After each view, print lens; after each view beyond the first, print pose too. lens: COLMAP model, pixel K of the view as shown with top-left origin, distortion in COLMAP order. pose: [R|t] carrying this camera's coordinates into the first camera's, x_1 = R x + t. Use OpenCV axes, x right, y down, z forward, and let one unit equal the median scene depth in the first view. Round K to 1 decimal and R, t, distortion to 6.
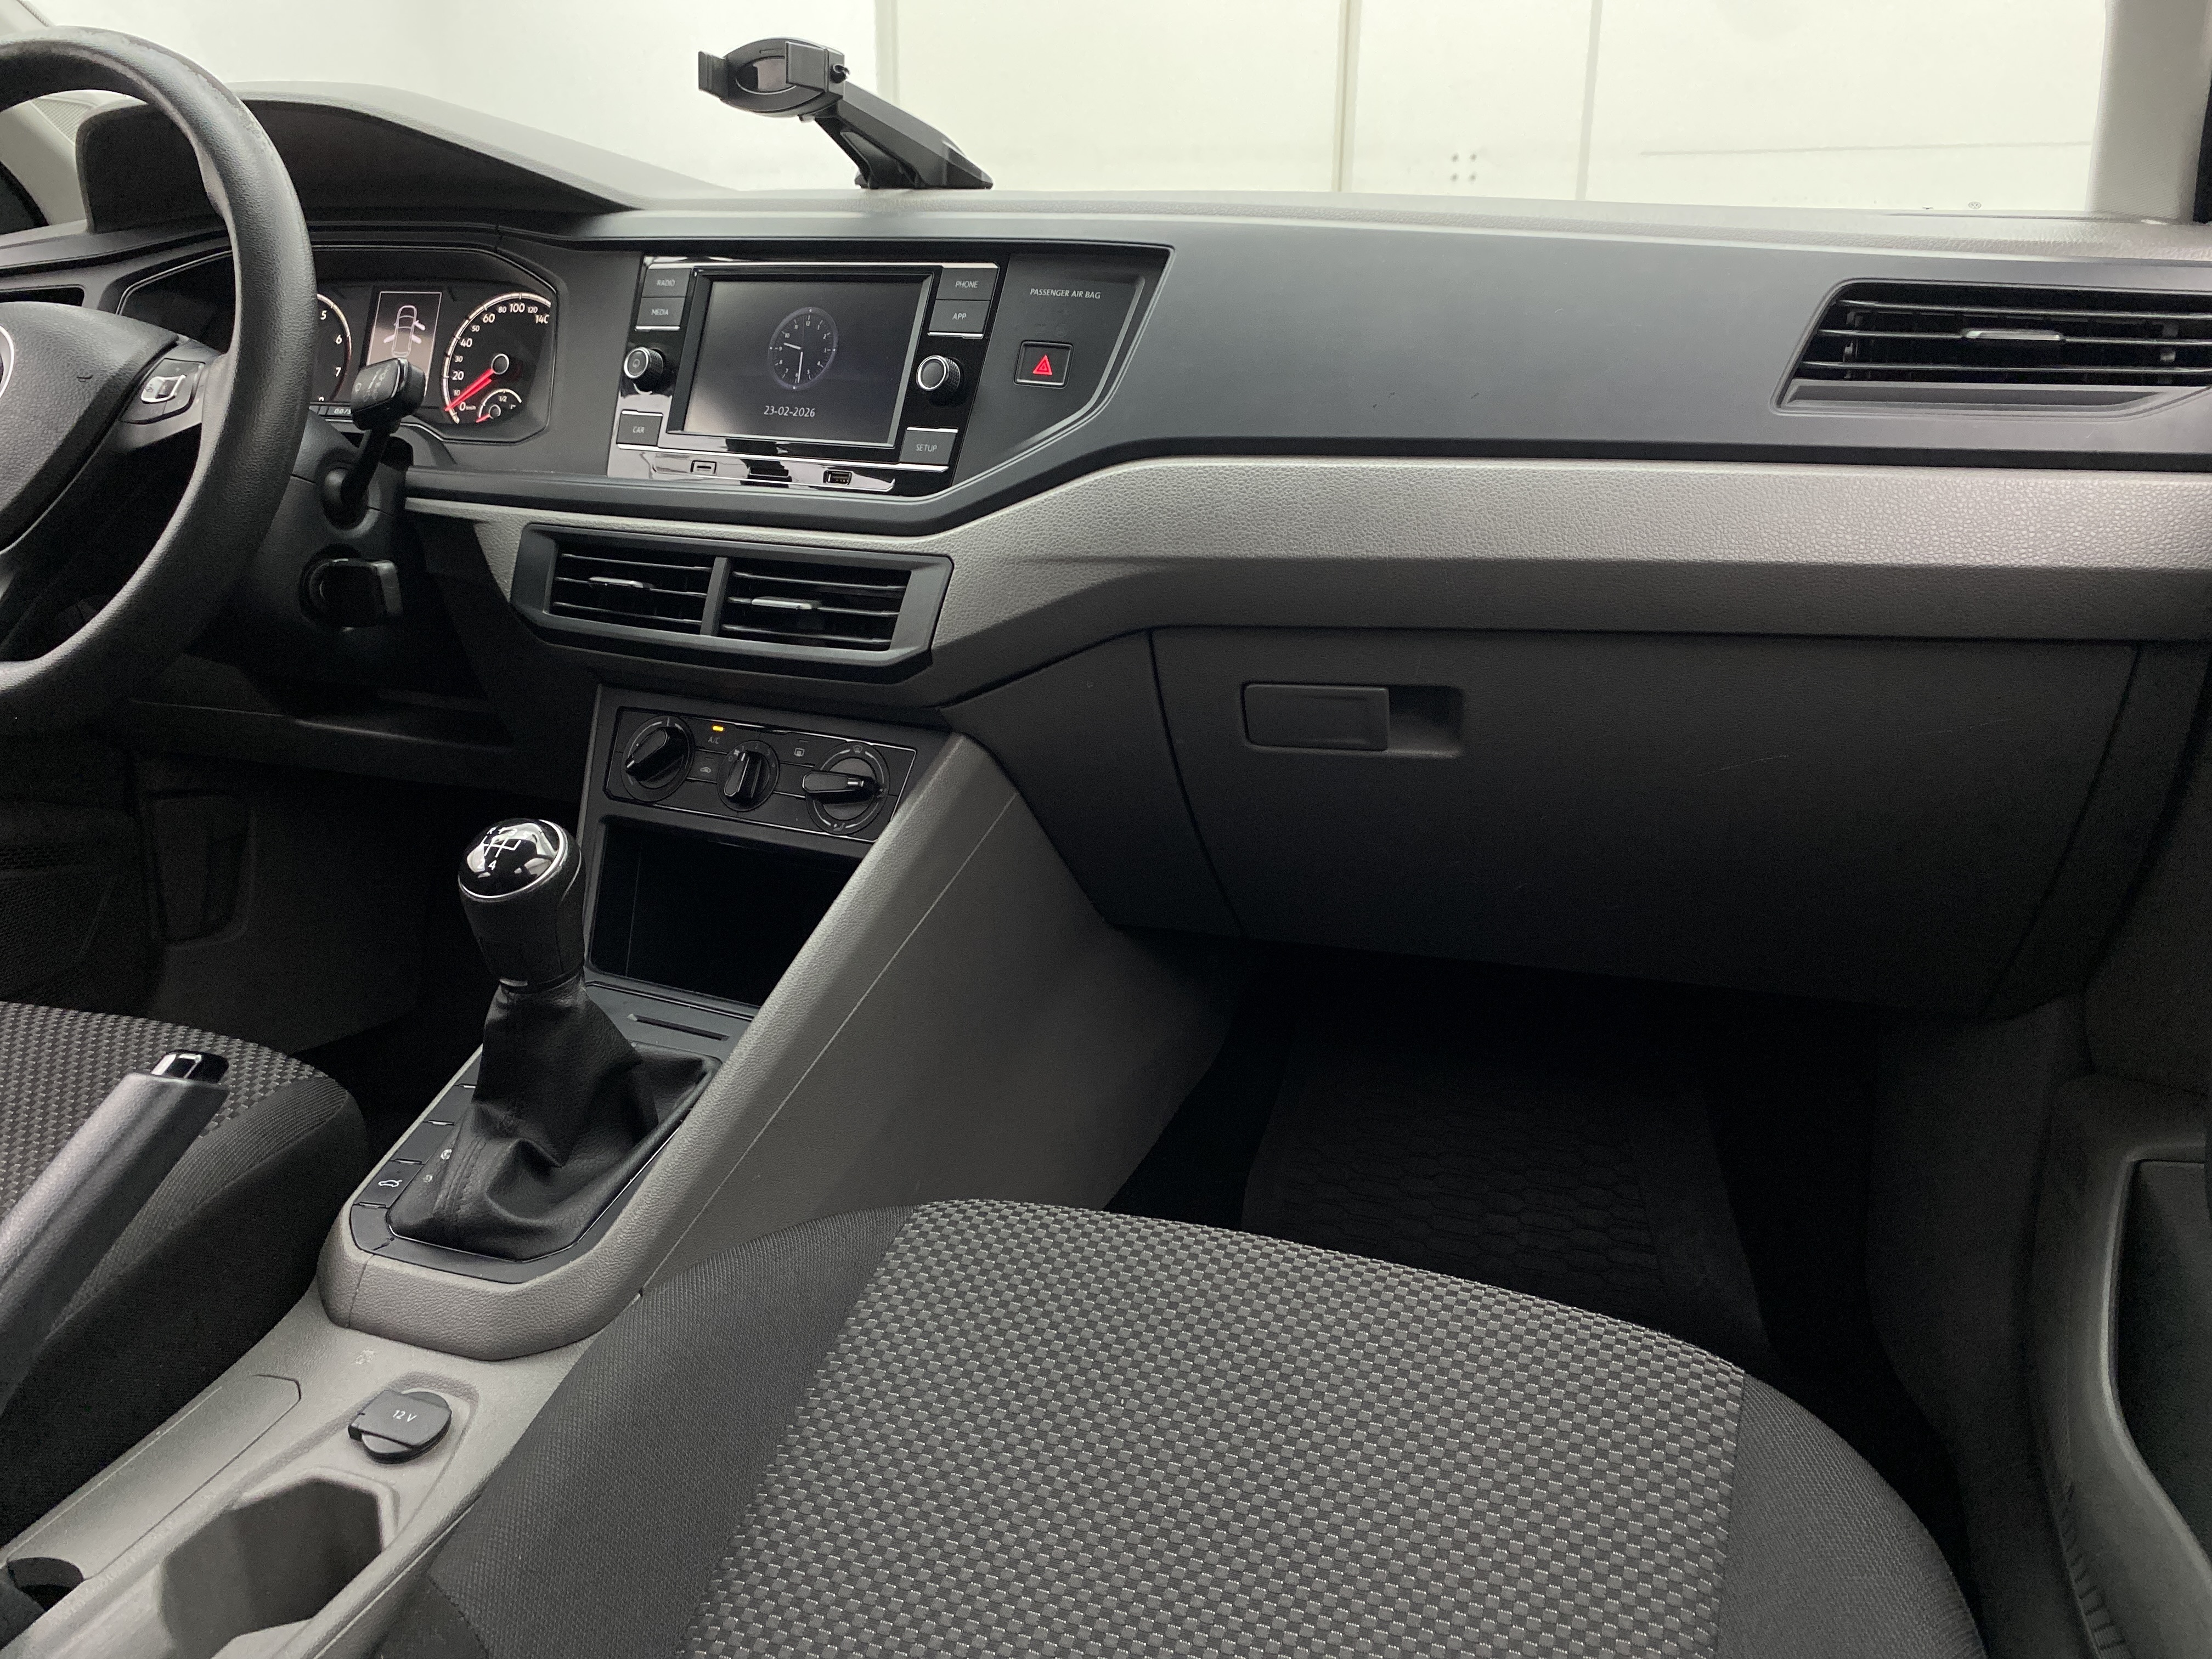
lens RADIAL K [[1728.7, 0, 1119.0], [0, 1728.7, 838.2], [0, 0, 1]] dist [0.023013, -0.031723]
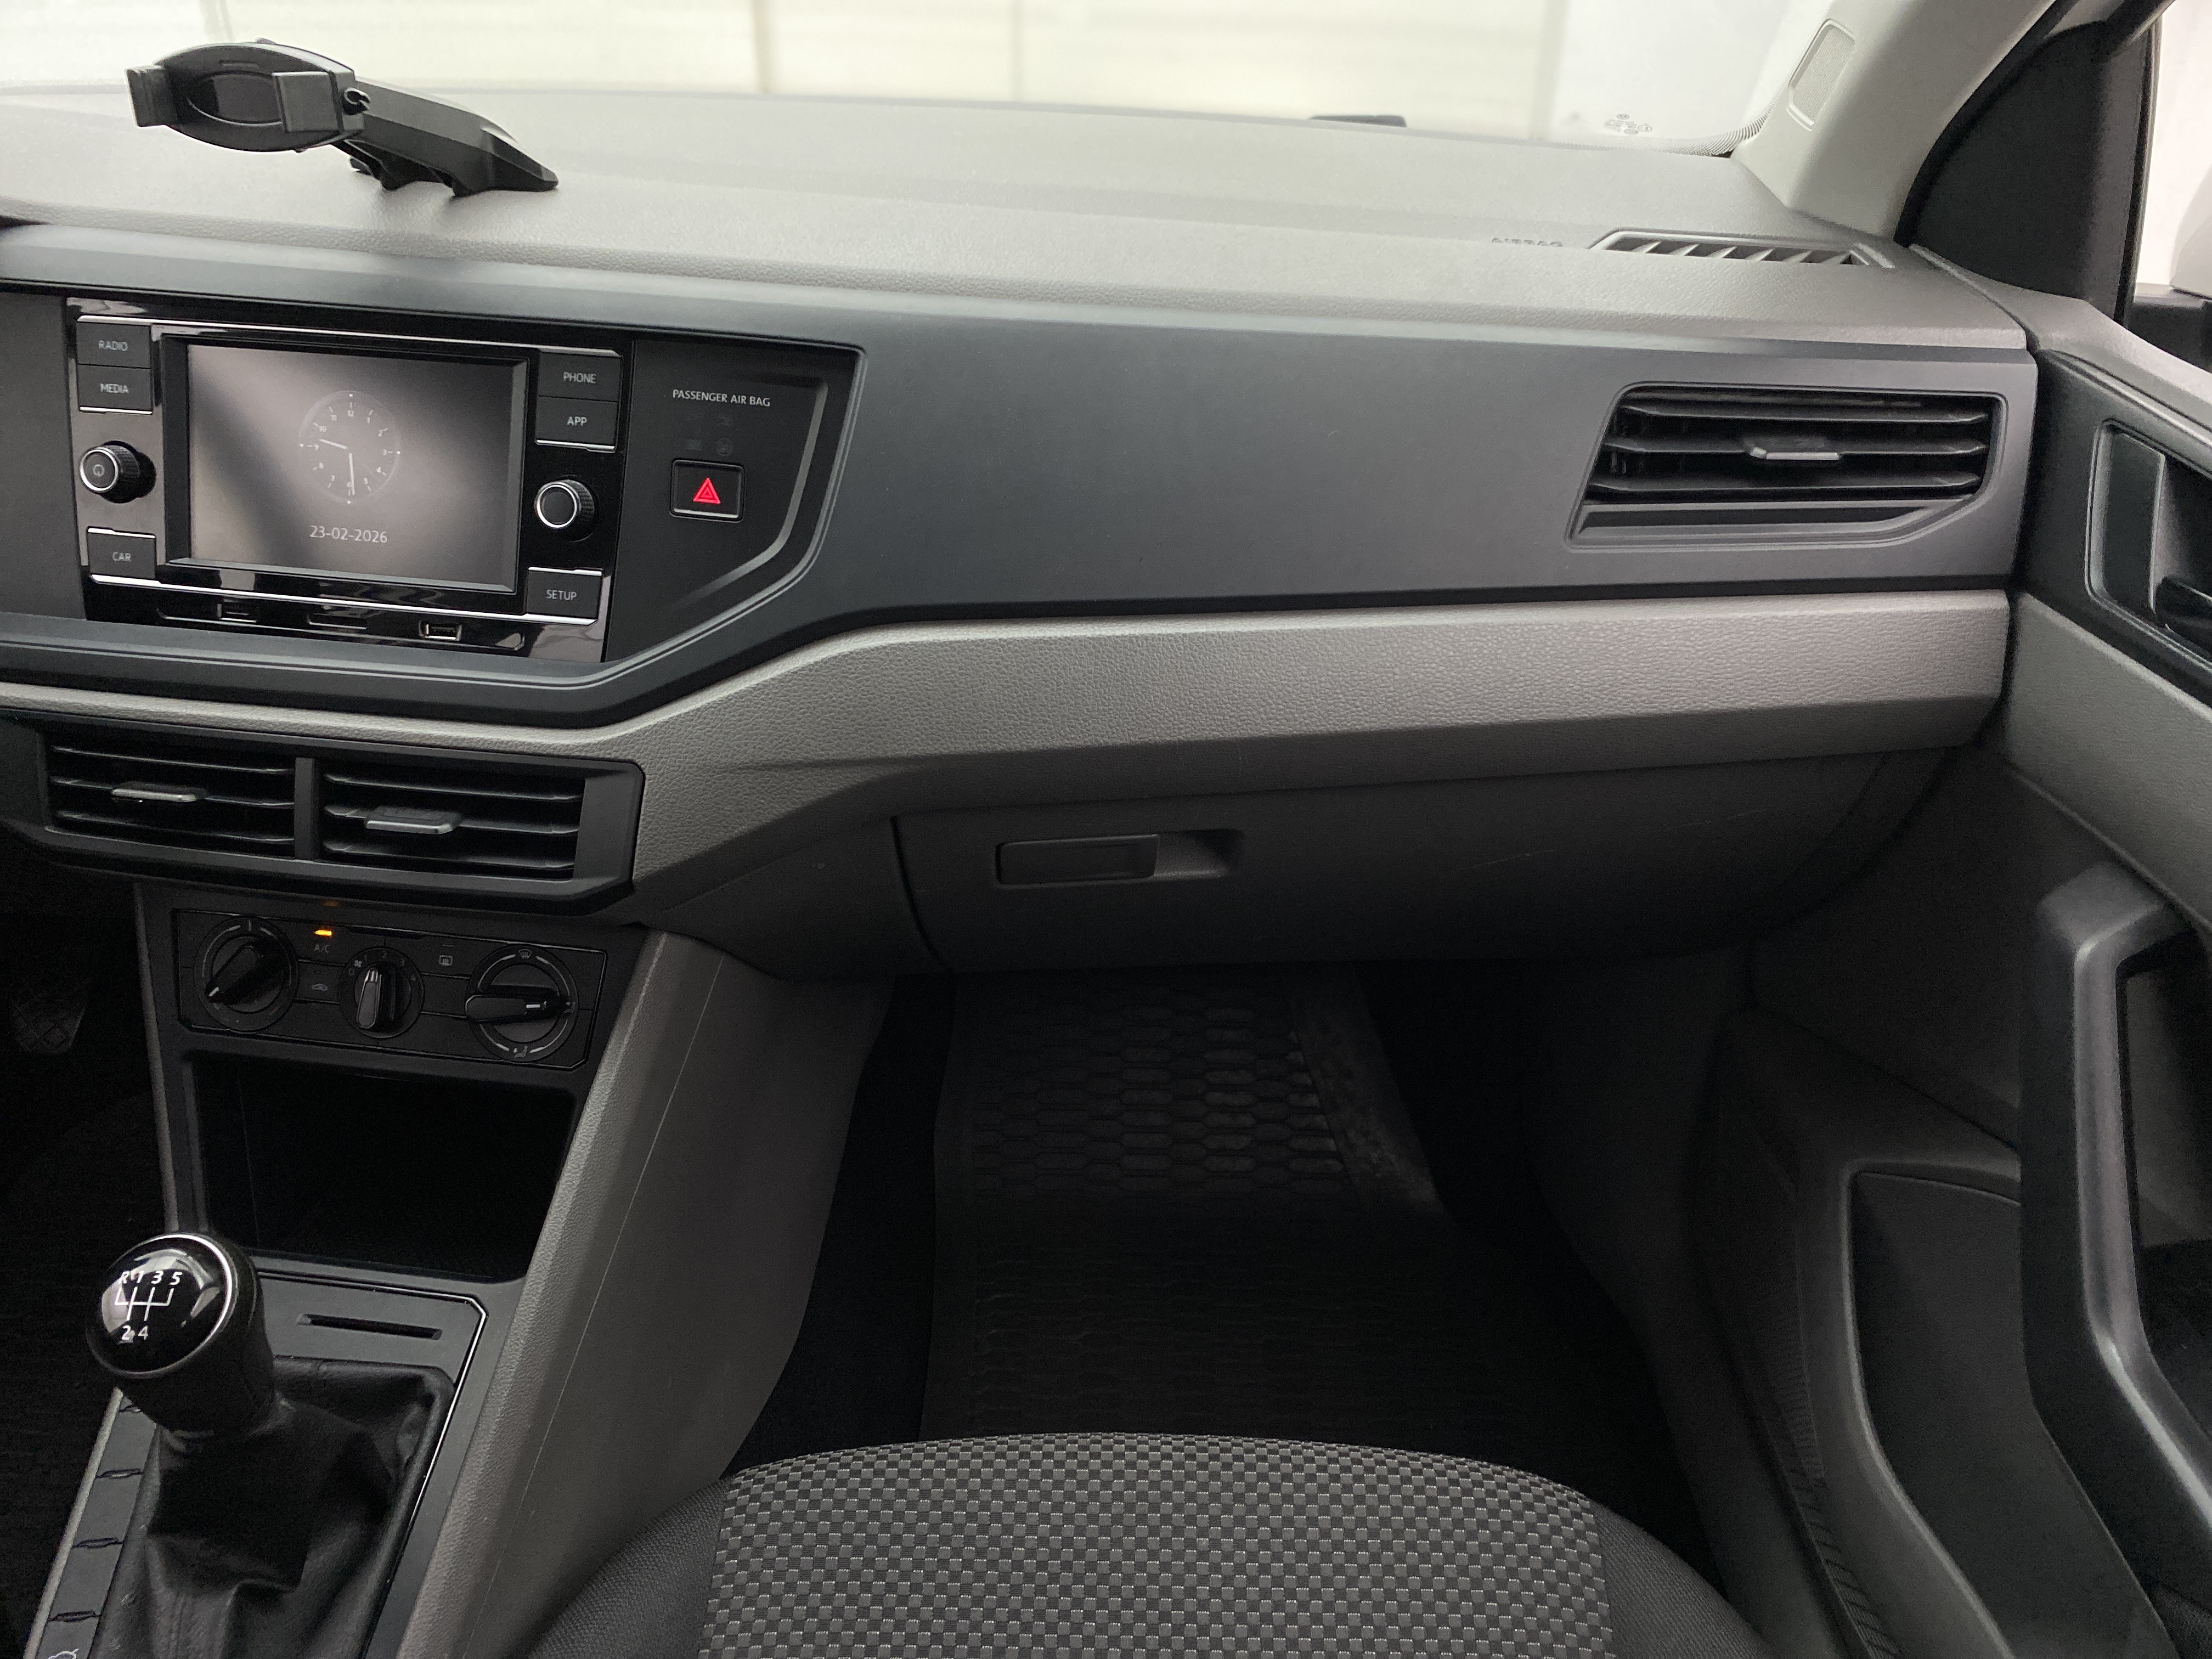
lens RADIAL K [[1728.7, 0, 1116.8], [0, 1728.7, 821.7], [0, 0, 1]] dist [0.023013, -0.031723]
pose [[0.943549, -0.162511, 0.288627, -0.115926], [0.090828, 0.964911, 0.246366, -0.293564], [-0.318537, -0.206243, 0.925202, 0.161791]]
